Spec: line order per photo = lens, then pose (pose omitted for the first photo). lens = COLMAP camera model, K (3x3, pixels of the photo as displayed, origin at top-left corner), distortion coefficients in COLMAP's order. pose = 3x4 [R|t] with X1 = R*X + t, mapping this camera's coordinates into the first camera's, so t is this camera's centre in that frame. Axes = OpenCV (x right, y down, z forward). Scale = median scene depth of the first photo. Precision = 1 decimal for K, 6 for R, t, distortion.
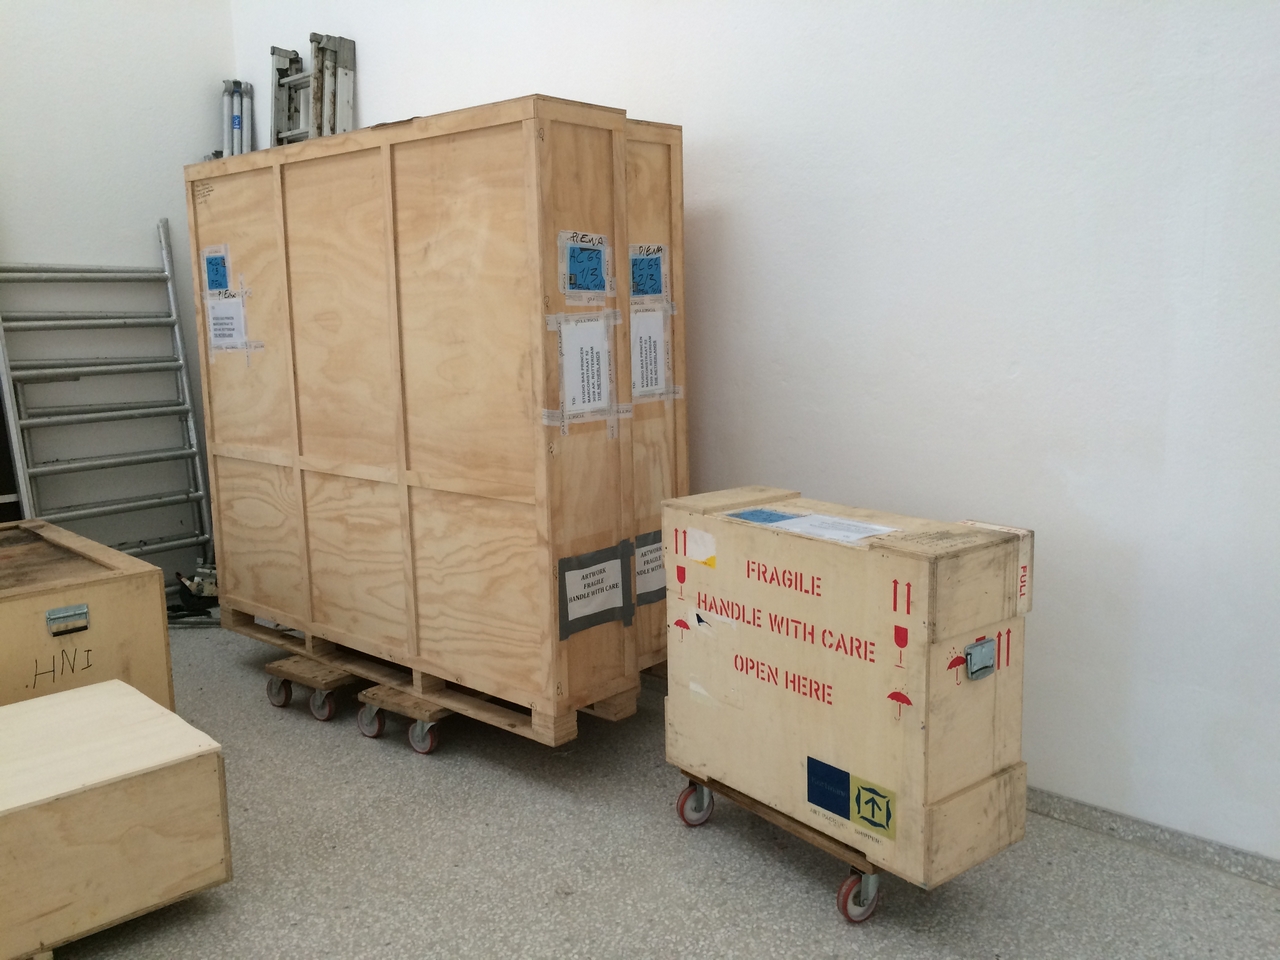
lens RADIAL K [[1082.9, 0, 640.0], [0, 1082.9, 480.0], [0, 0, 1]] dist [0.072429, -0.094062]
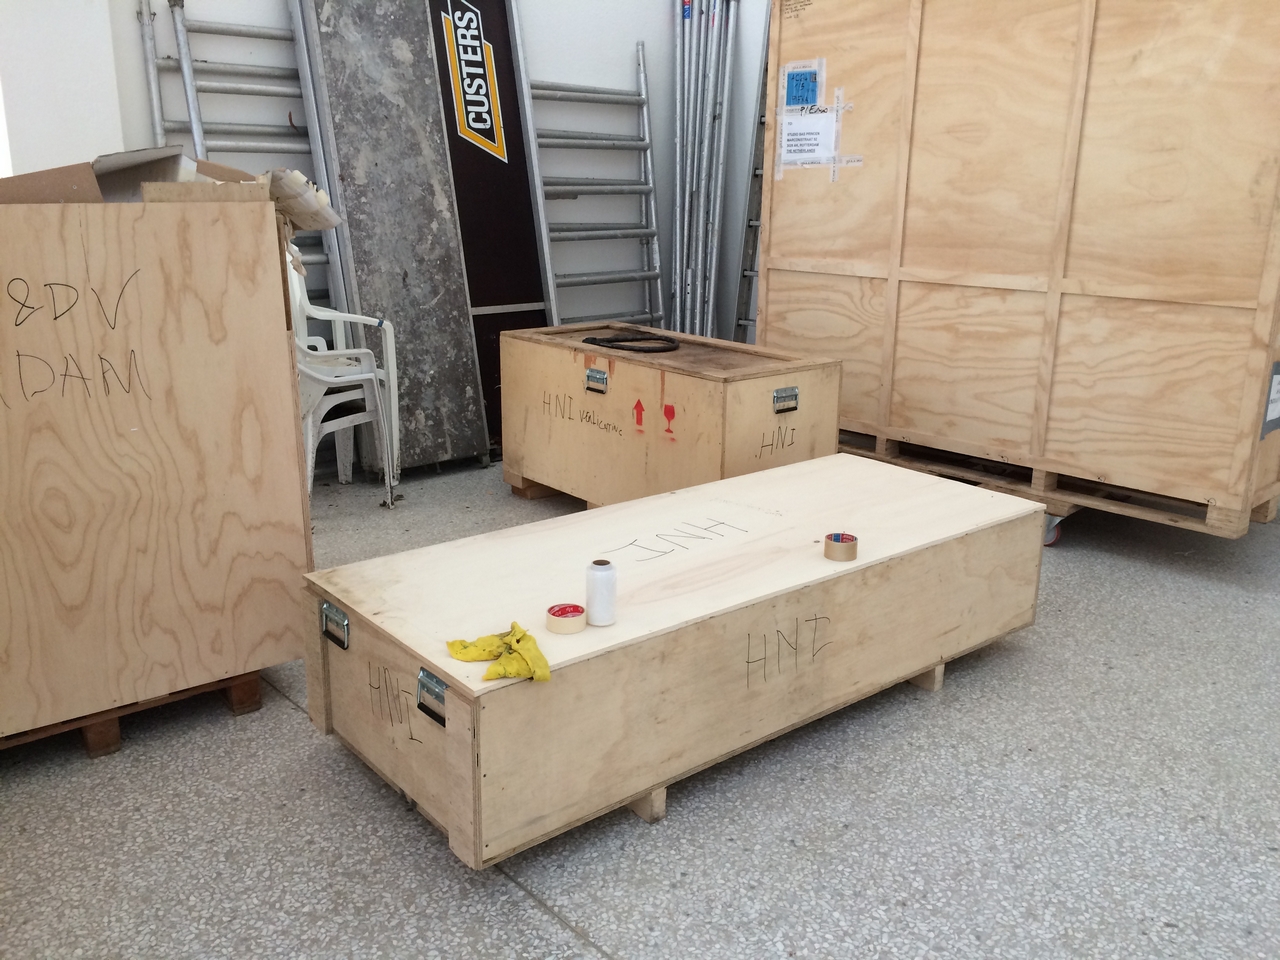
lens RADIAL K [[1082.9, 0, 640.0], [0, 1082.9, 480.0], [0, 0, 1]] dist [0.072429, -0.094062]
pose [[0.996184, 0.051613, -0.070383, -0.523488], [-0.043086, 0.992114, 0.117697, 0.075598], [0.075903, -0.114216, 0.990552, -0.097254]]
